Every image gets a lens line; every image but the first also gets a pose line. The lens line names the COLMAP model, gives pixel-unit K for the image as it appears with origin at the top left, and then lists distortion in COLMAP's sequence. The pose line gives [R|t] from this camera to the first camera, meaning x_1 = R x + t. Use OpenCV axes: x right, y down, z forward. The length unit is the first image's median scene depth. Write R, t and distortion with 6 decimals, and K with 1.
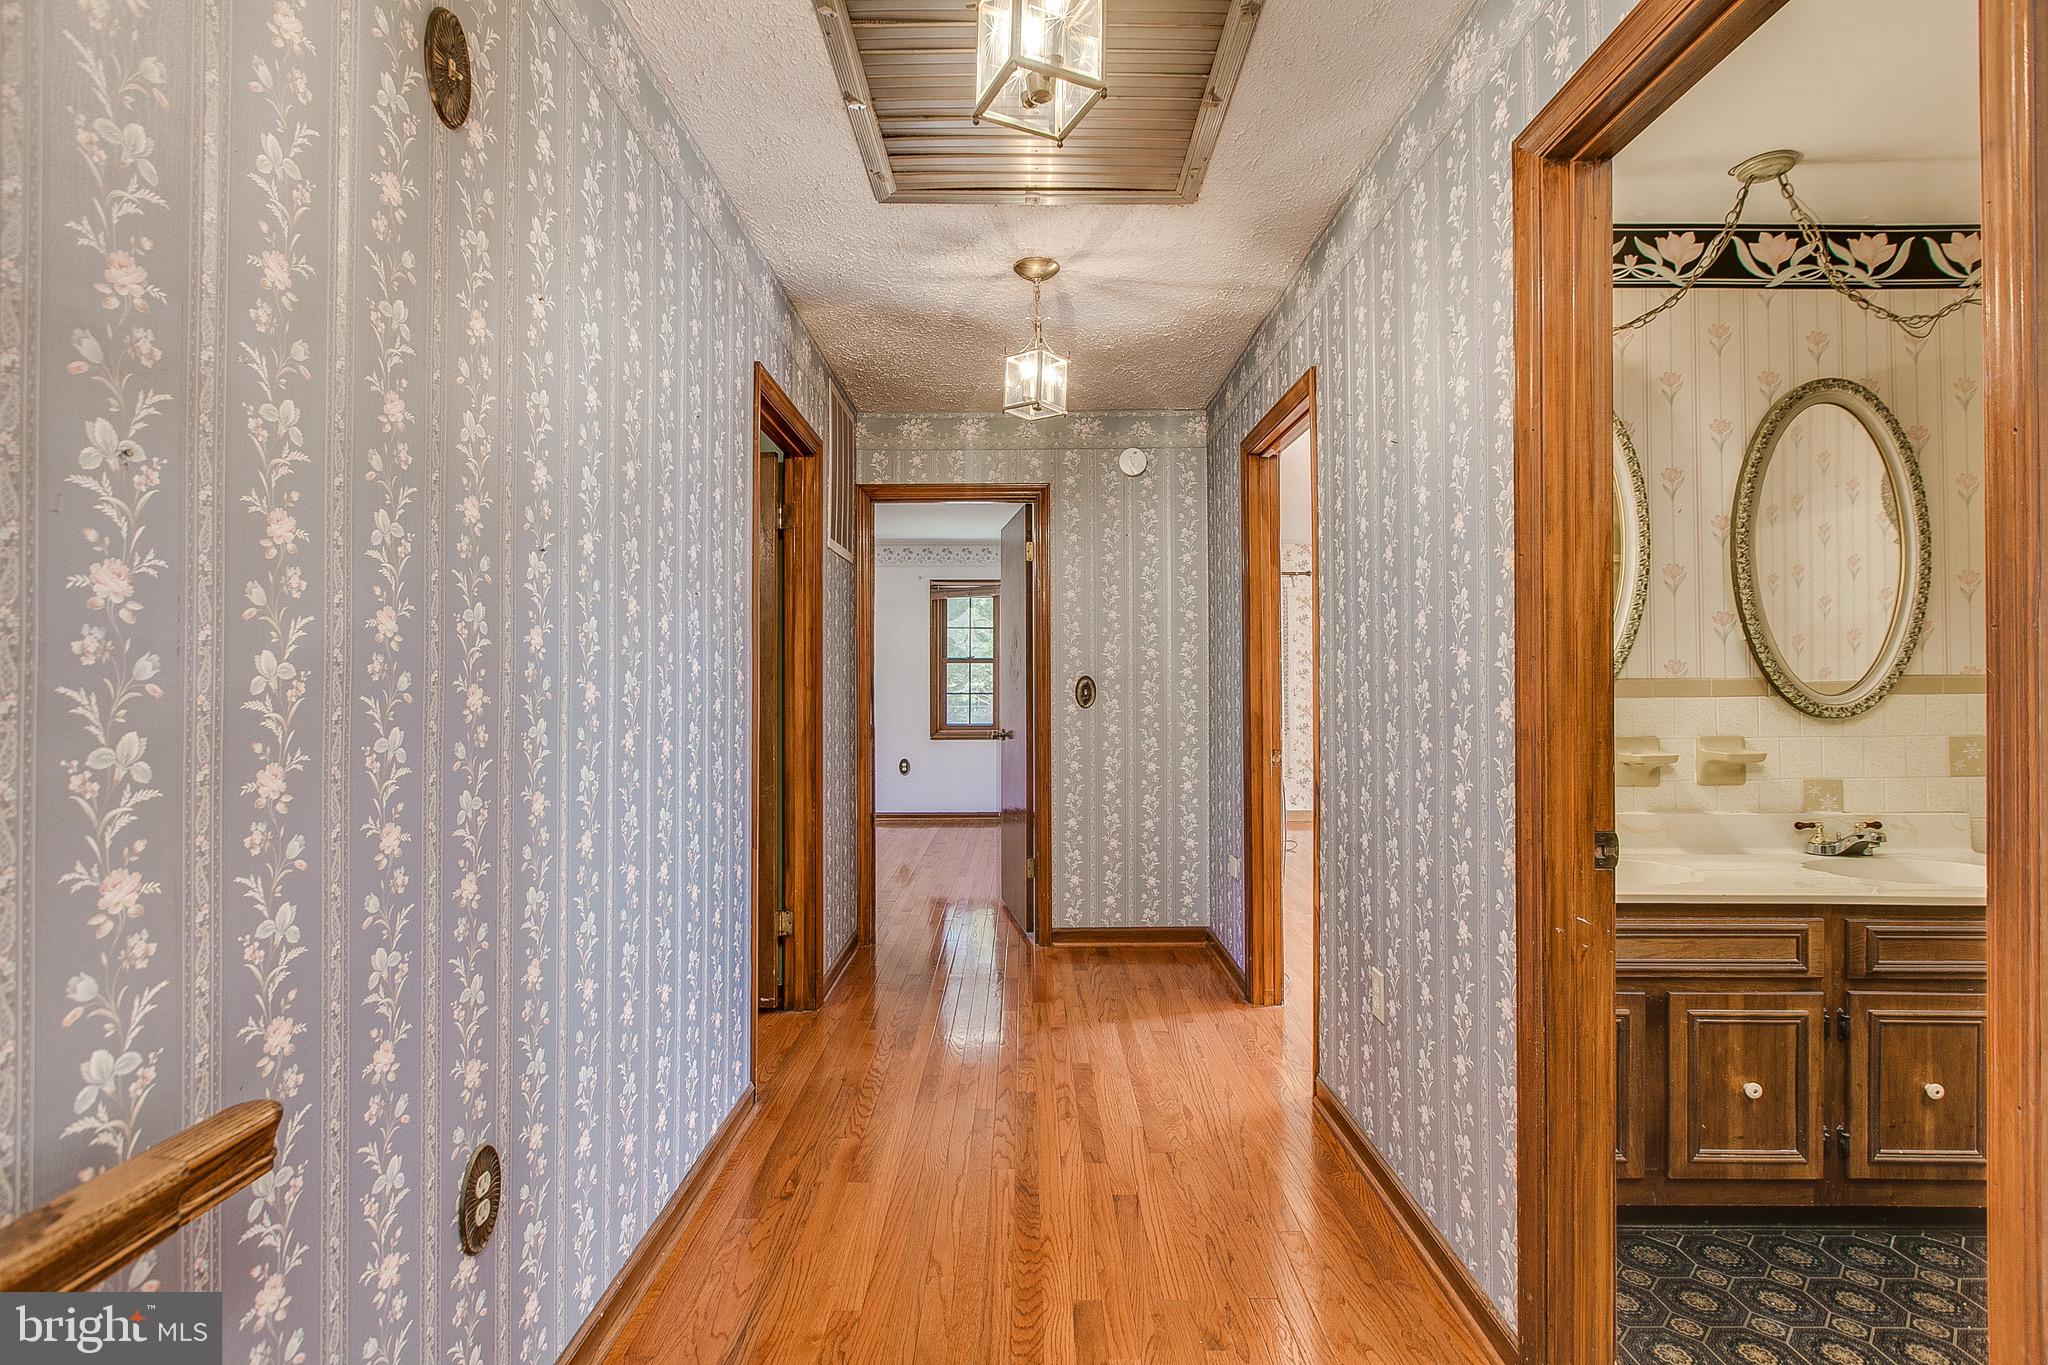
lens RADIAL K [[951.7, 0, 1033.1], [0, 951.7, 671.8], [0, 0, 1]] dist [-0.002803, -0.001752]
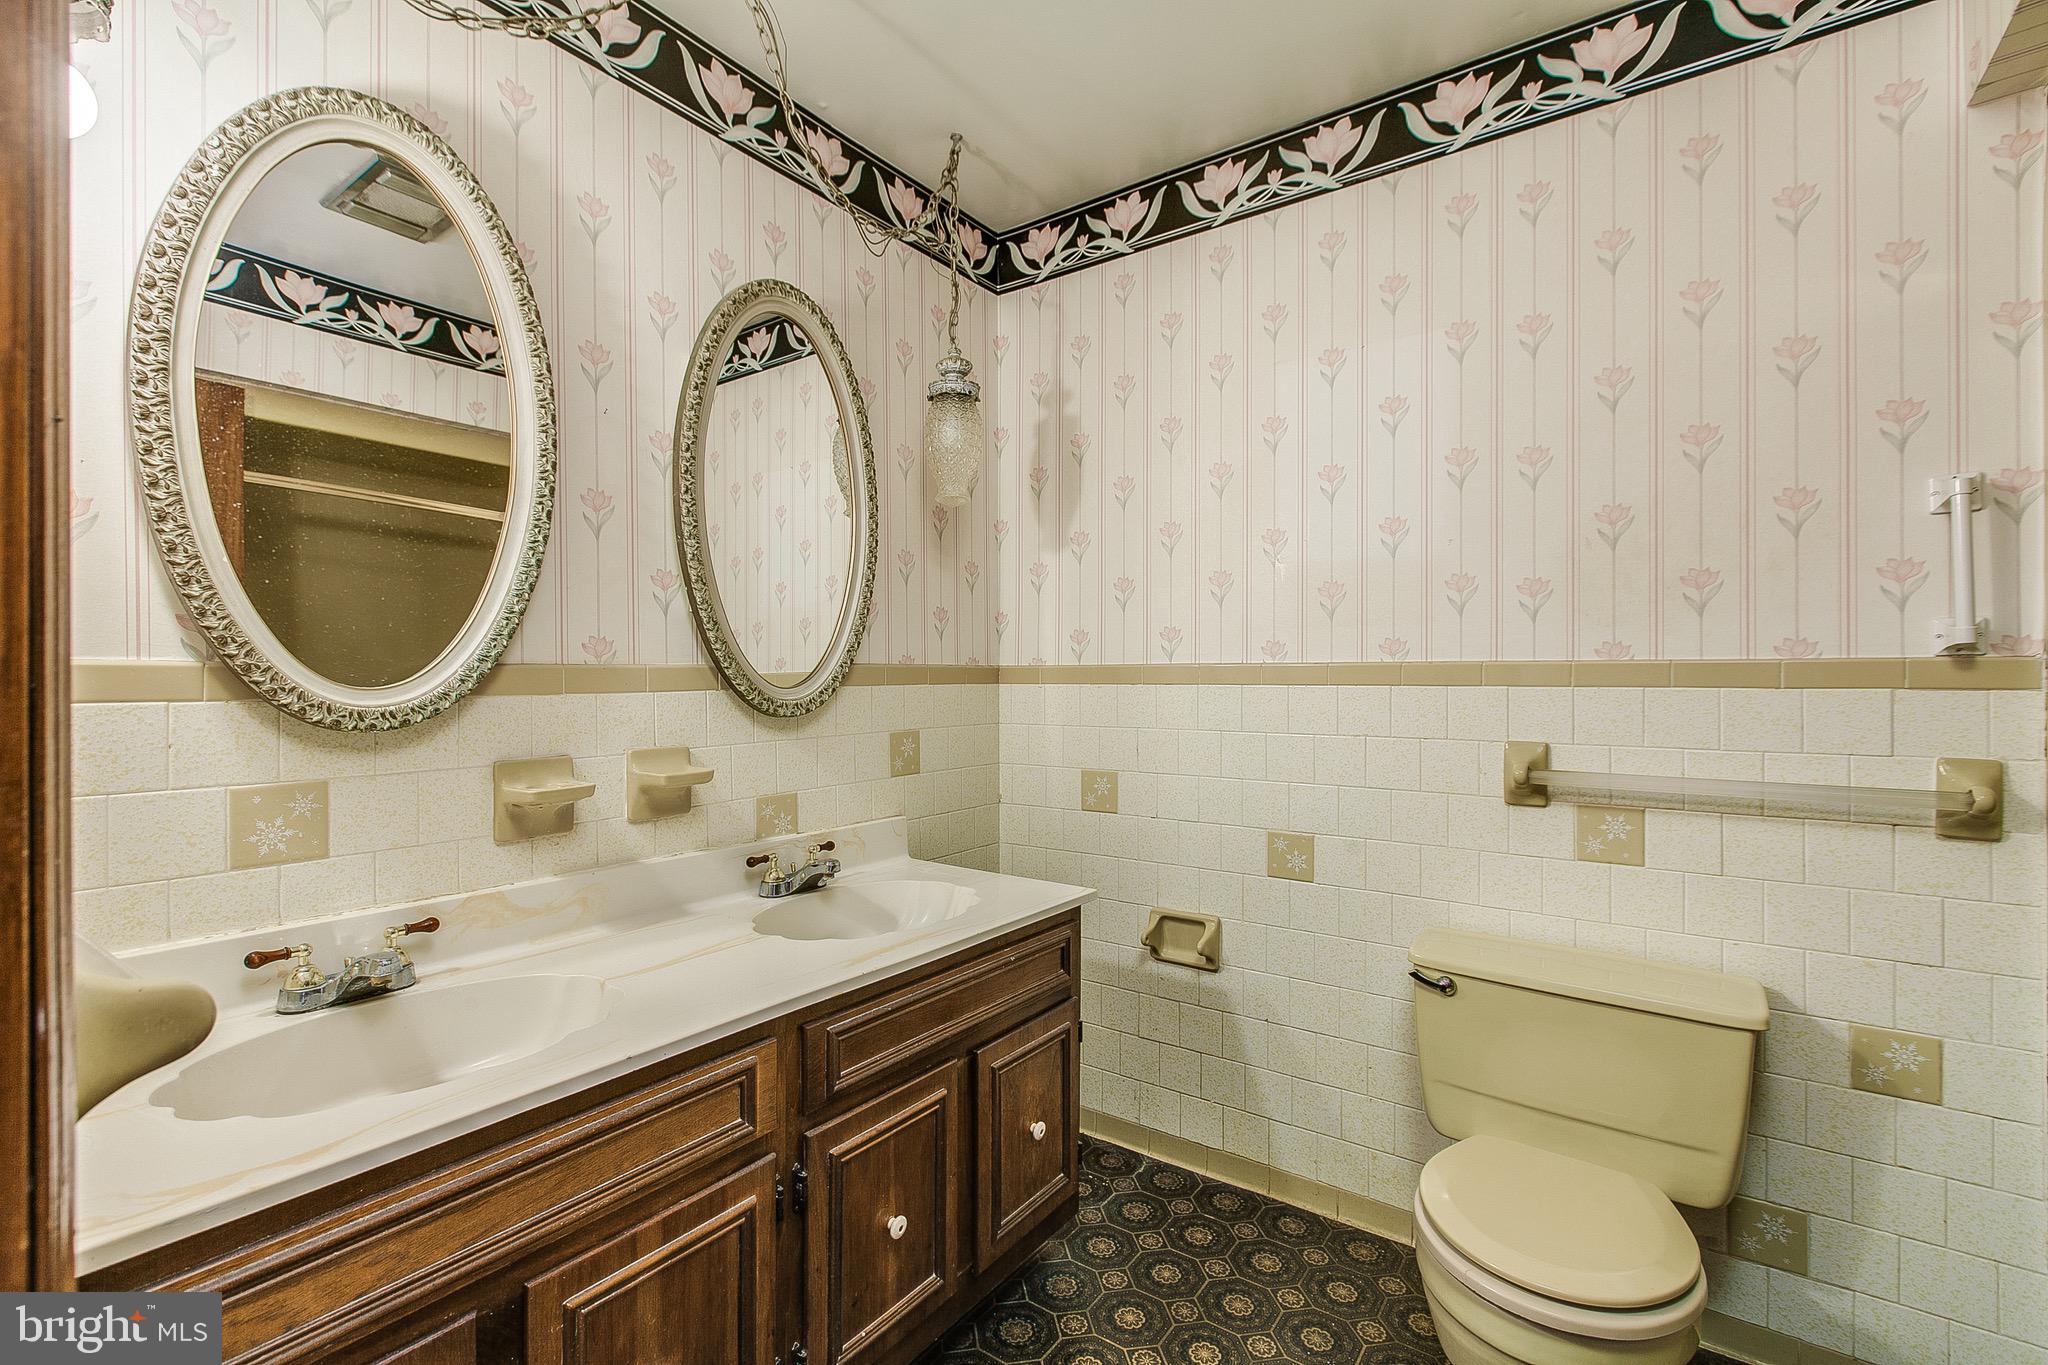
lens RADIAL K [[930.7, 0, 1017.1], [0, 930.7, 680.2], [0, 0, 1]] dist [0.001588, -0.001913]
pose [[0.587201, -0.003034, 0.809436, 0.329810], [-0.006666, 0.999941, 0.008584, 0.010333], [-0.809414, -0.010436, 0.587146, 0.393120]]
